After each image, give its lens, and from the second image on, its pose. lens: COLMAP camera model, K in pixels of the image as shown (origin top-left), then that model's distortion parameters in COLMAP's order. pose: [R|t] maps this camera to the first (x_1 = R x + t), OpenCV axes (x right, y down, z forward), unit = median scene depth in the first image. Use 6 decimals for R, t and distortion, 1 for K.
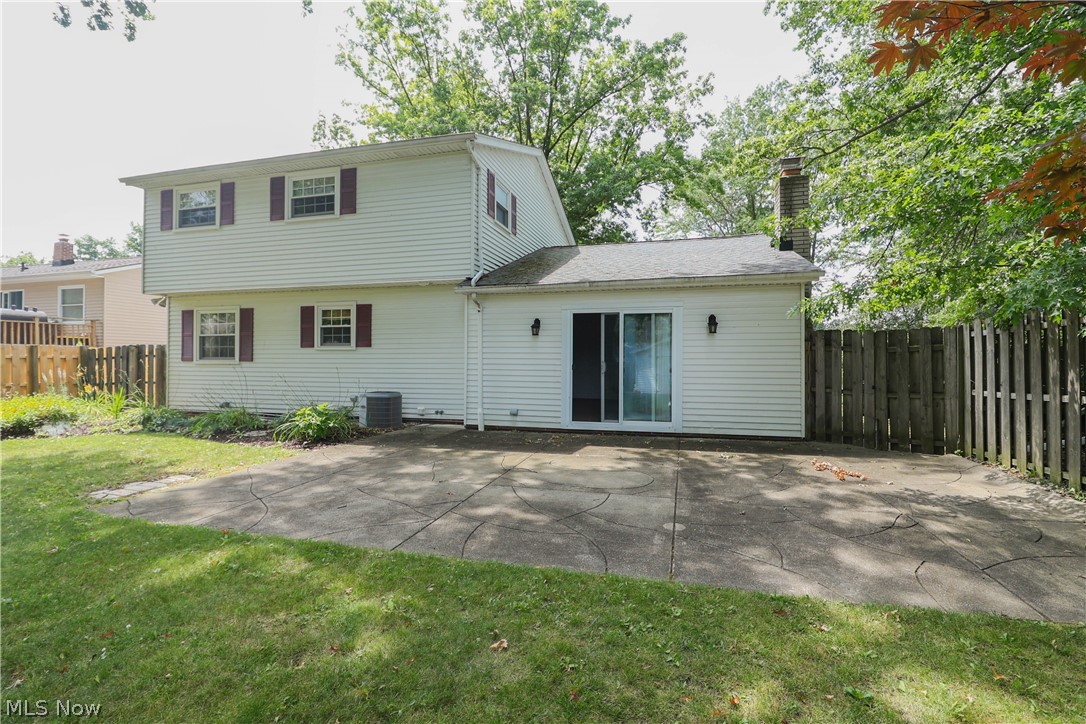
lens RADIAL K [[501.2, 0, 545.7], [0, 501.2, 357.8], [0, 0, 1]] dist [-0.001426, -0.010319]
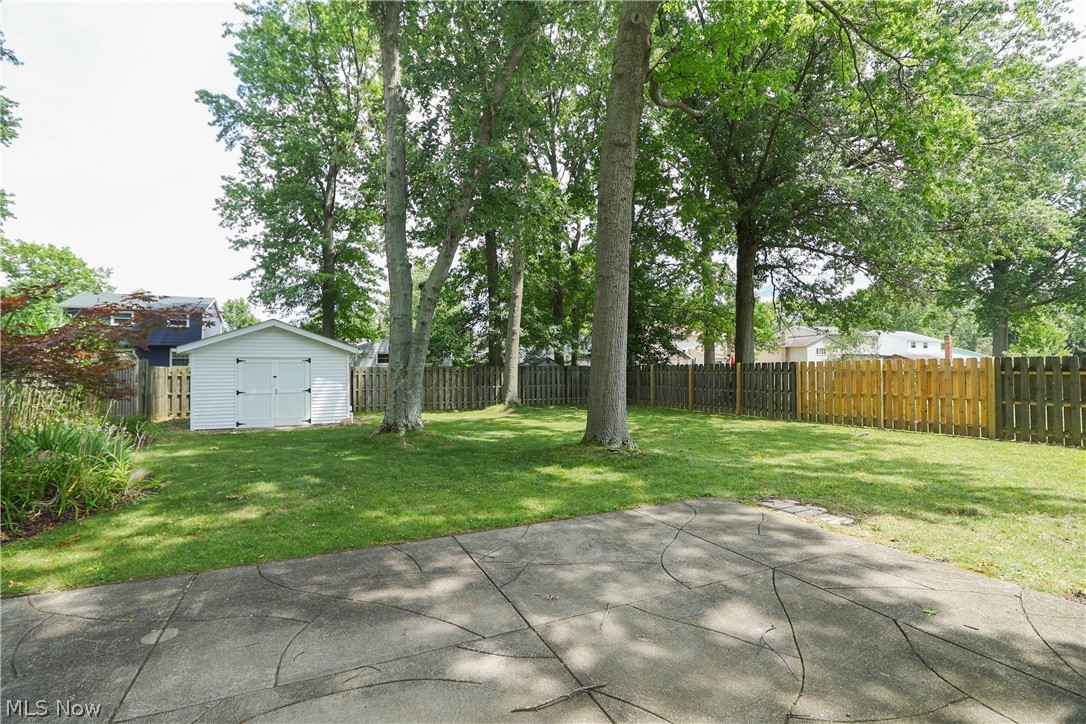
lens RADIAL K [[501.2, 0, 545.7], [0, 501.2, 357.8], [0, 0, 1]] dist [-0.001426, -0.010319]
pose [[-0.764623, -0.008450, -0.644423, 0.294397], [0.008400, 0.999698, -0.023076, -0.032076], [0.644423, -0.023058, -0.764321, 1.886095]]
